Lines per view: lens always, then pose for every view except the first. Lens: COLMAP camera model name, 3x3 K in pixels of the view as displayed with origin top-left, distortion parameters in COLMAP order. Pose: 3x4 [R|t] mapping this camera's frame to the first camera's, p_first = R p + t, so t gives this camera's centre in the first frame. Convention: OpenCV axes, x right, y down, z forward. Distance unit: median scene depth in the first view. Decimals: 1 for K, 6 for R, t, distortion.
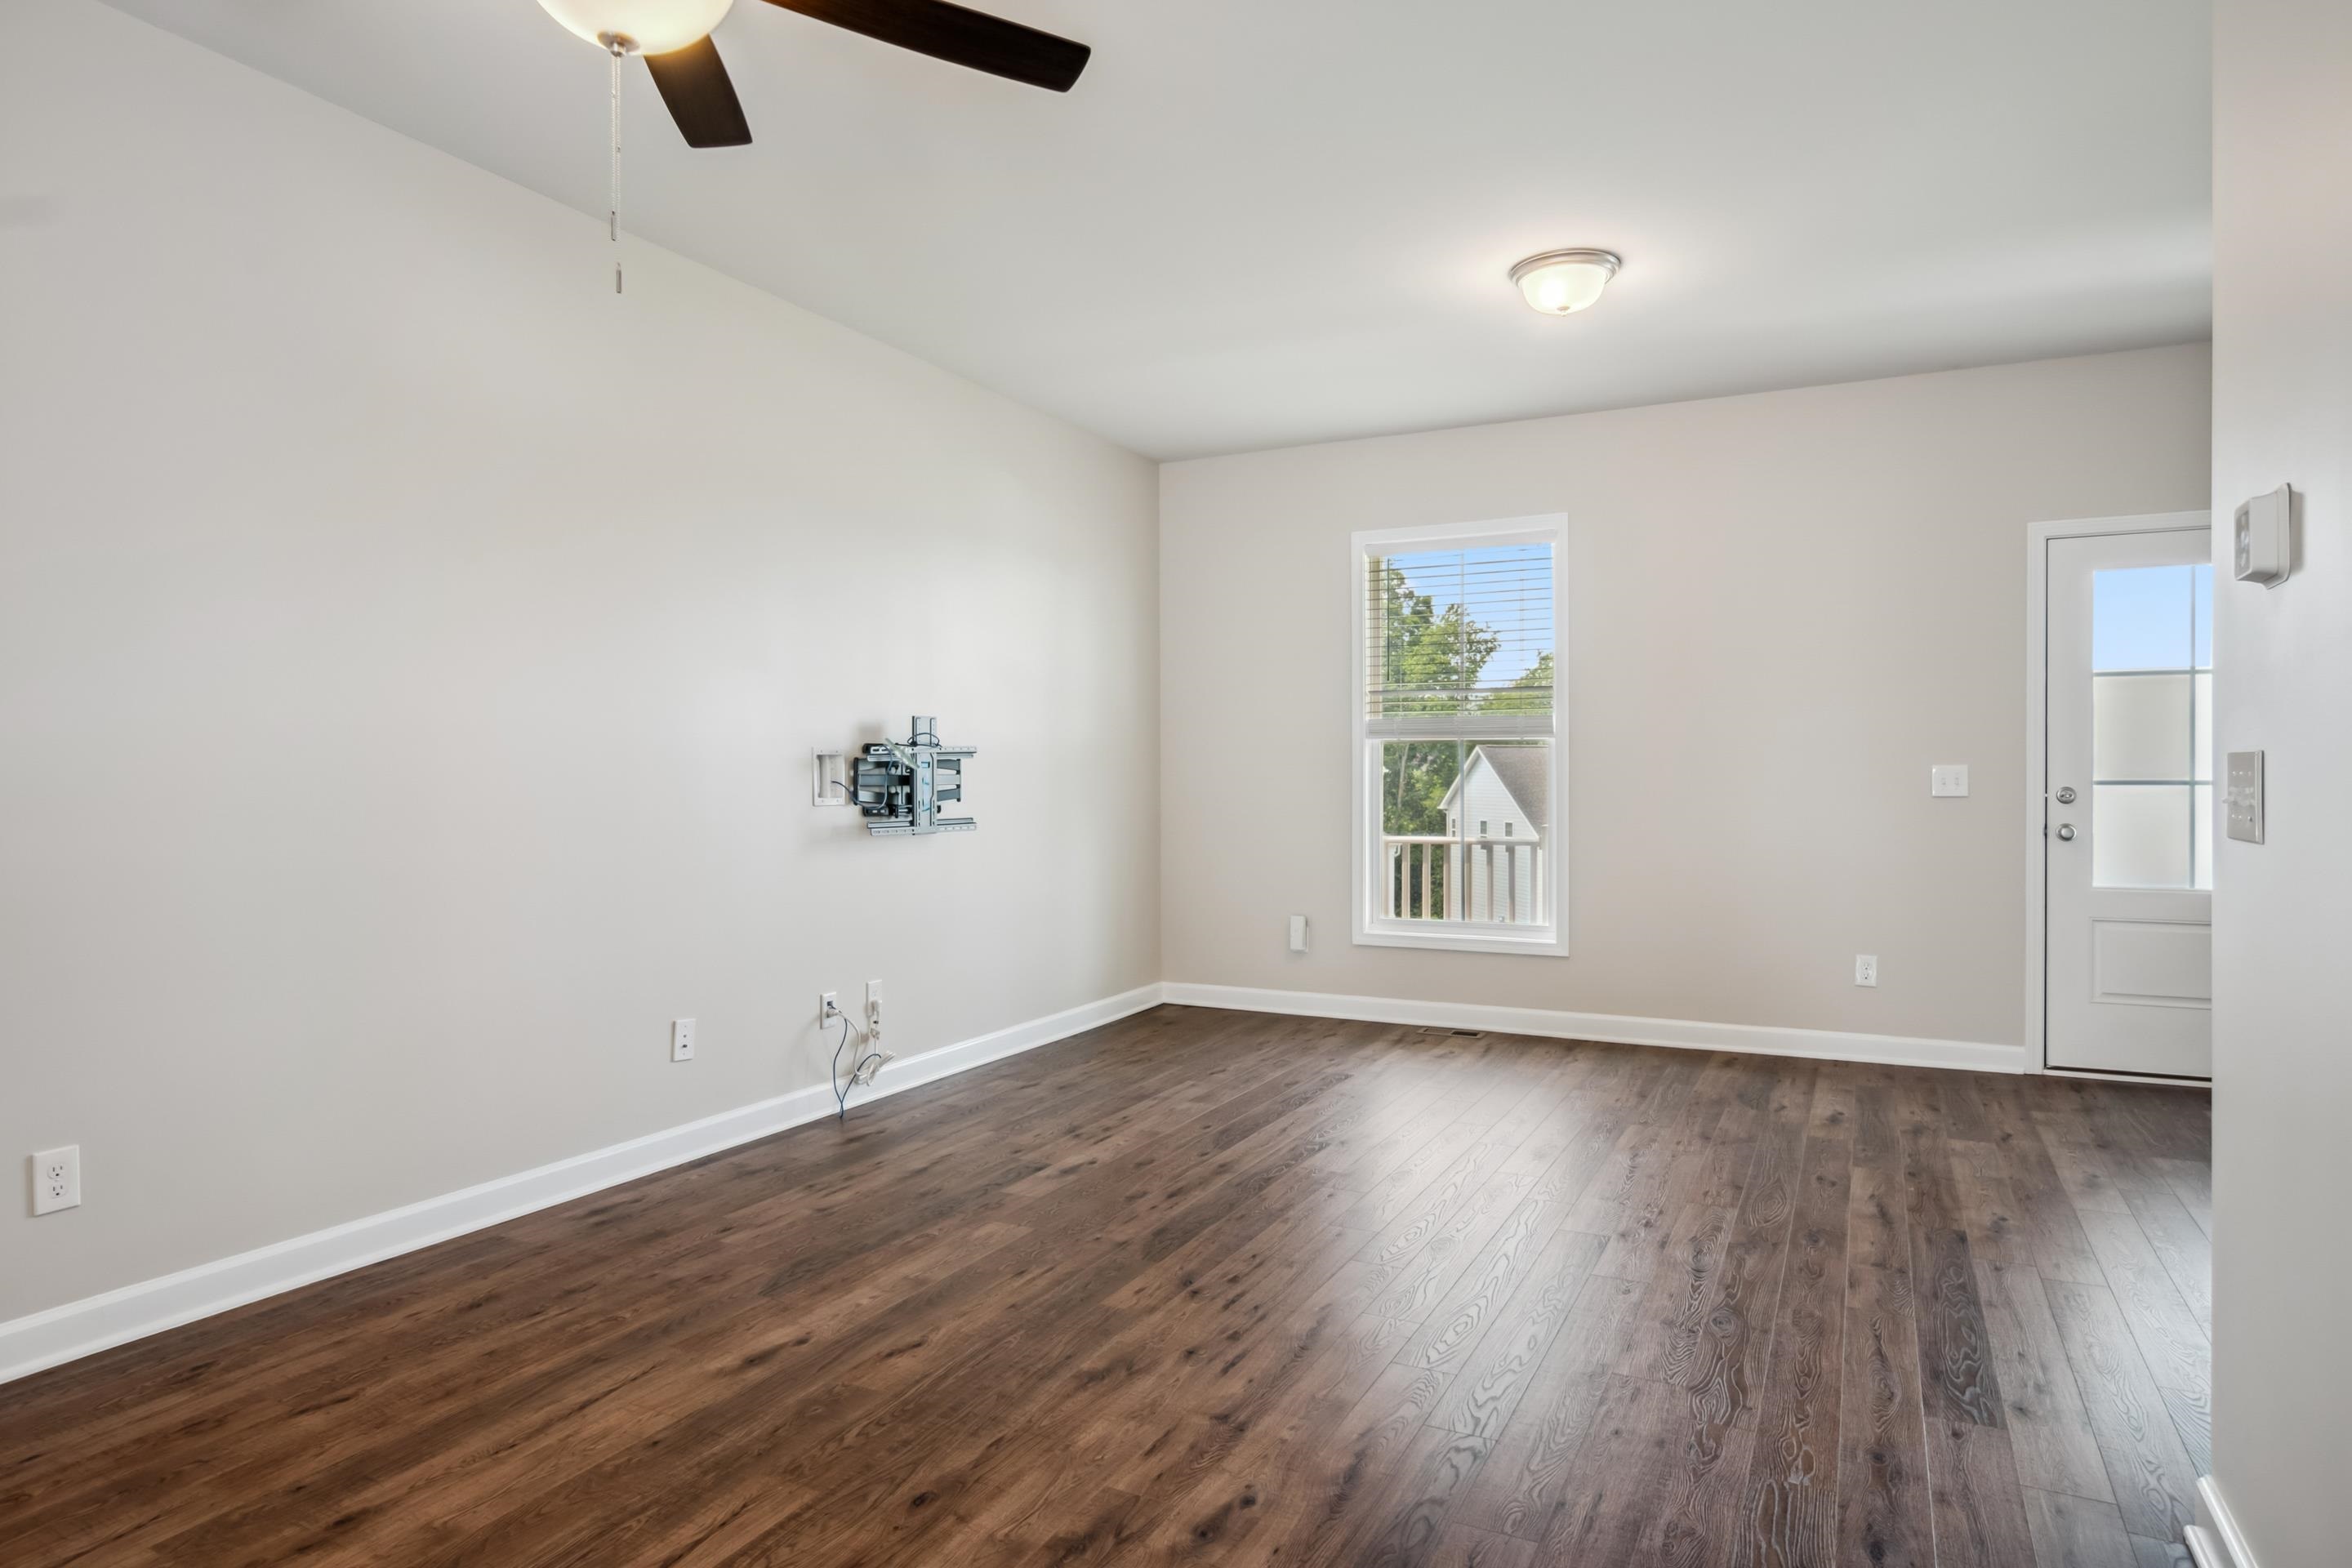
lens RADIAL K [[1373.3, 0, 1139.9], [0, 1373.3, 787.7], [0, 0, 1]] dist [-0.000195, -0.000972]
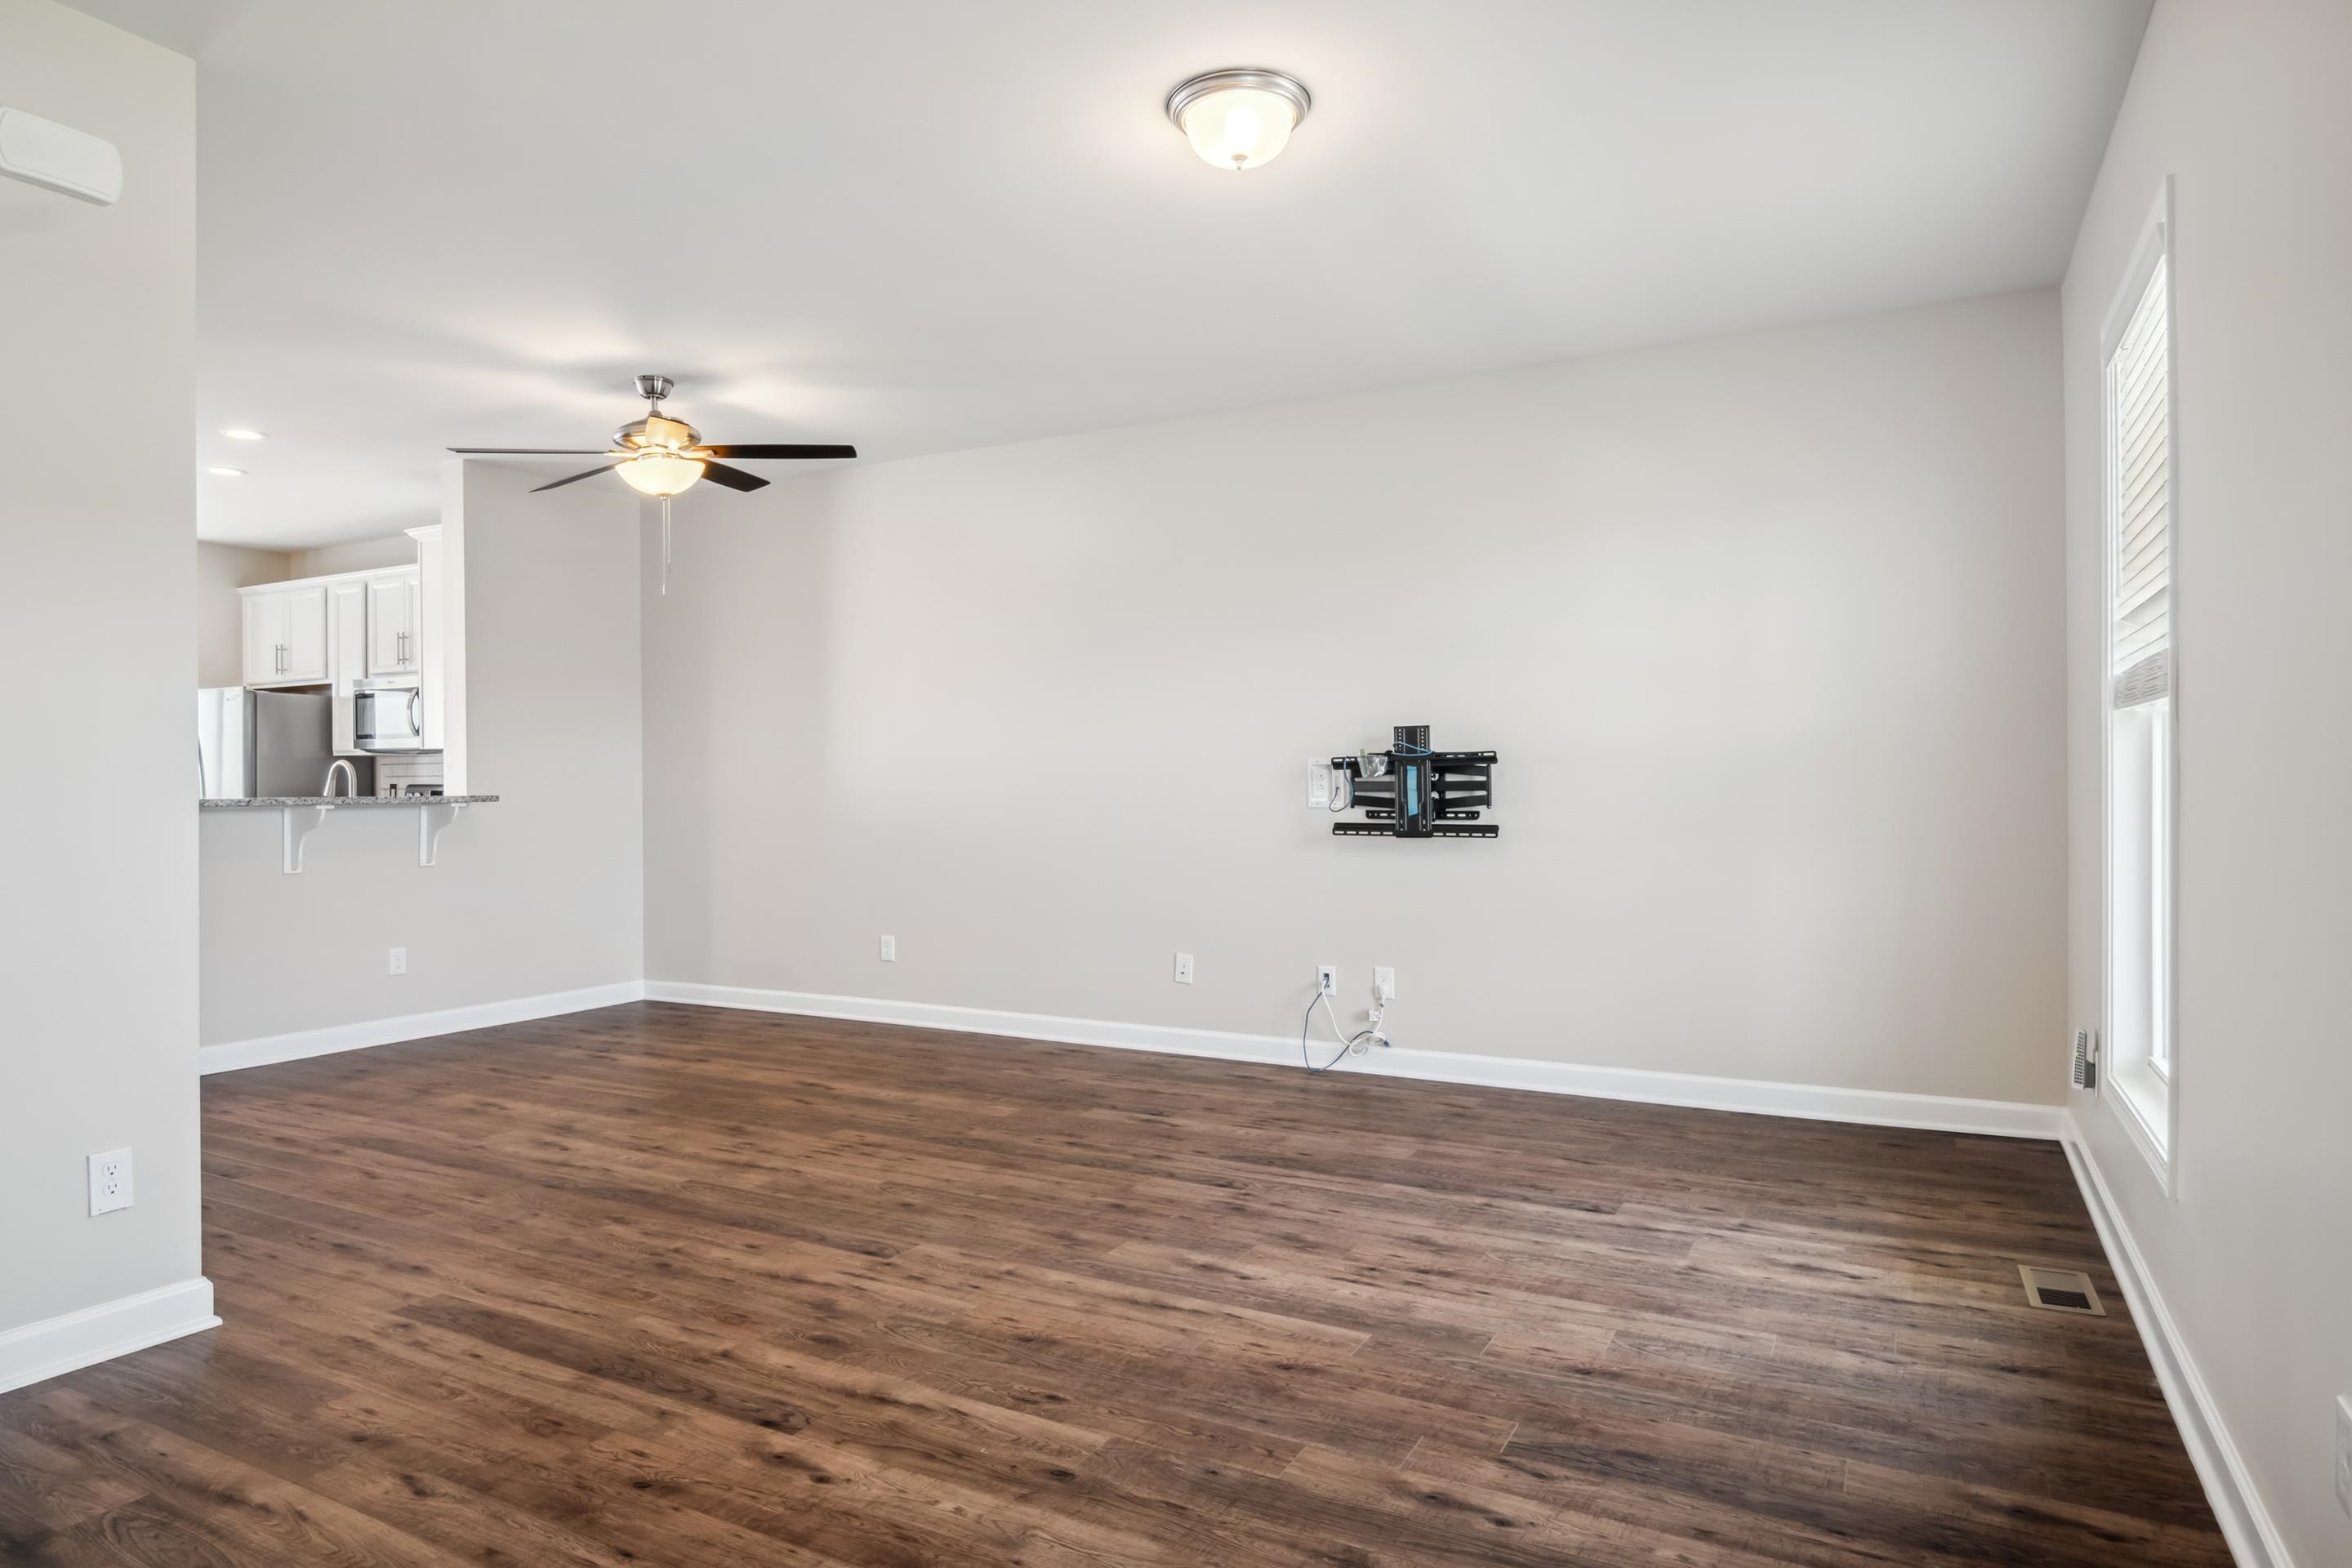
lens RADIAL K [[1353.5, 0, 1164.5], [0, 1353.5, 786.4], [0, 0, 1]] dist [-0.014921, -0.001153]
pose [[-0.005727, 0.004959, -0.999971, 1.415389], [-0.003475, 0.999982, 0.004979, -0.015823], [0.999978, 0.003503, -0.005709, 1.308897]]
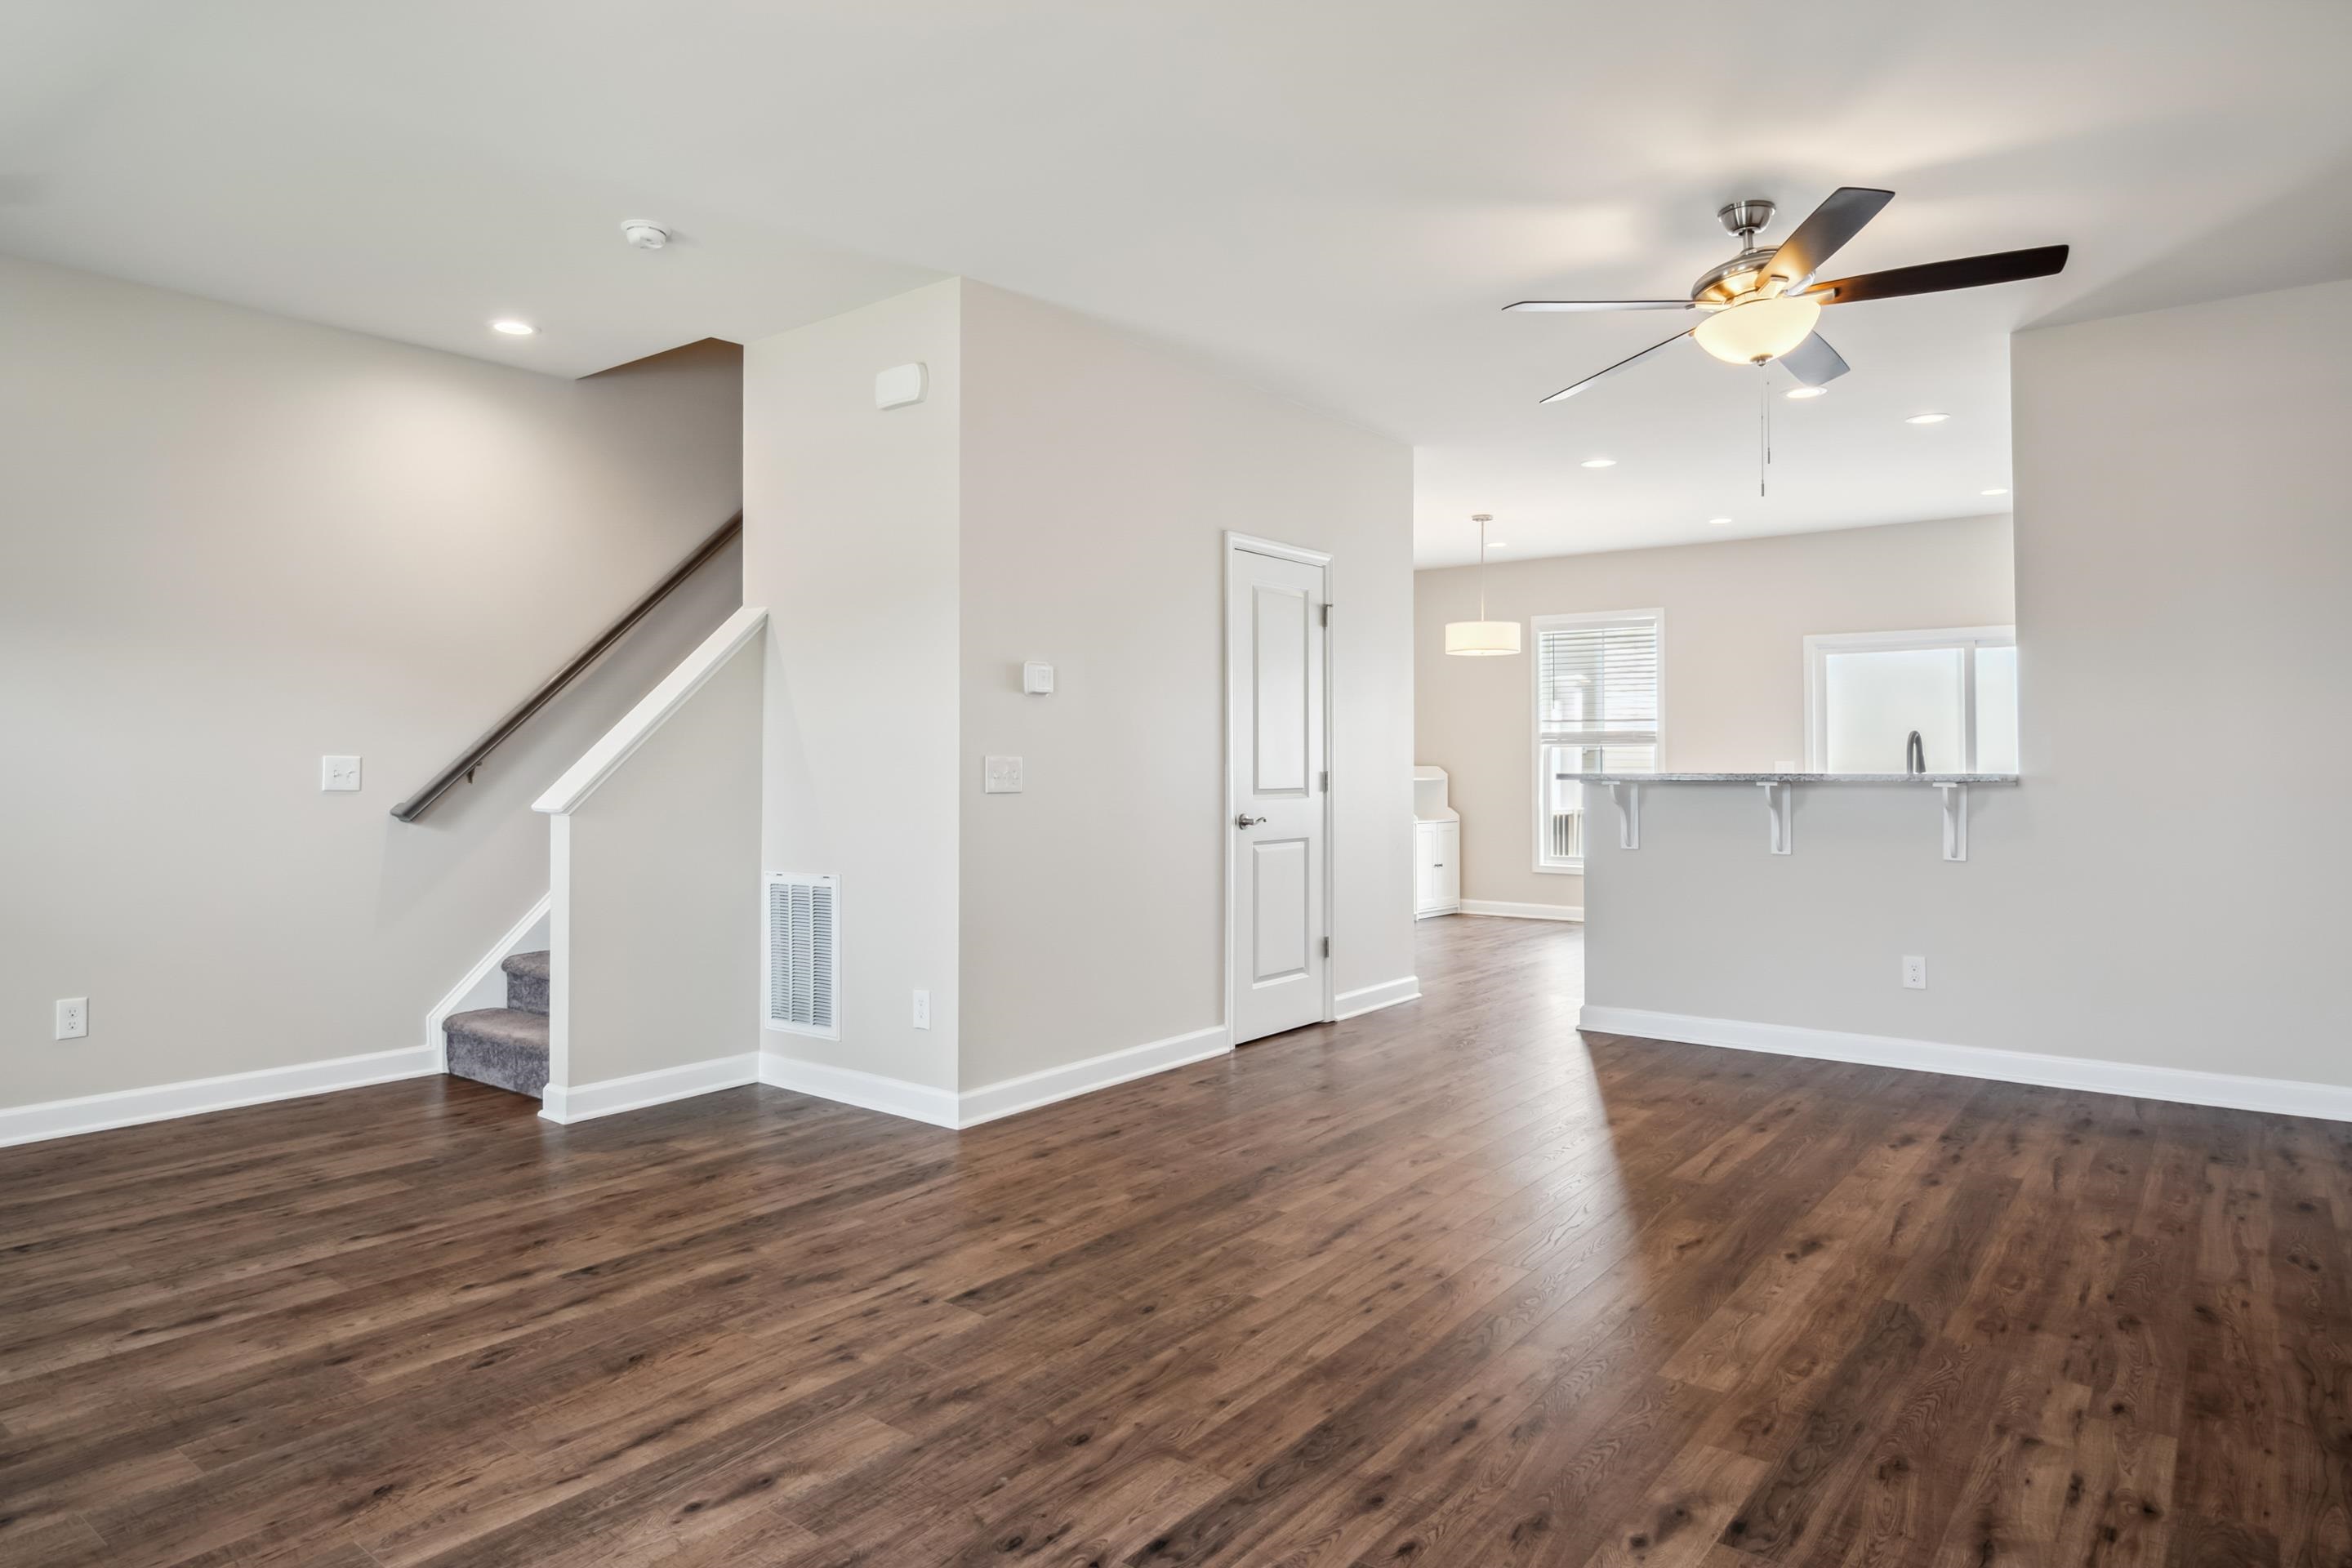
lens RADIAL K [[1398.8, 0, 1145.9], [0, 1398.8, 781.1], [0, 0, 1]] dist [0.004138, -0.012120]
pose [[-0.983757, 0.003407, 0.179474, 0.064146], [0.006979, 0.999790, 0.019276, -0.016171], [-0.179371, 0.020215, -0.983574, 1.997443]]
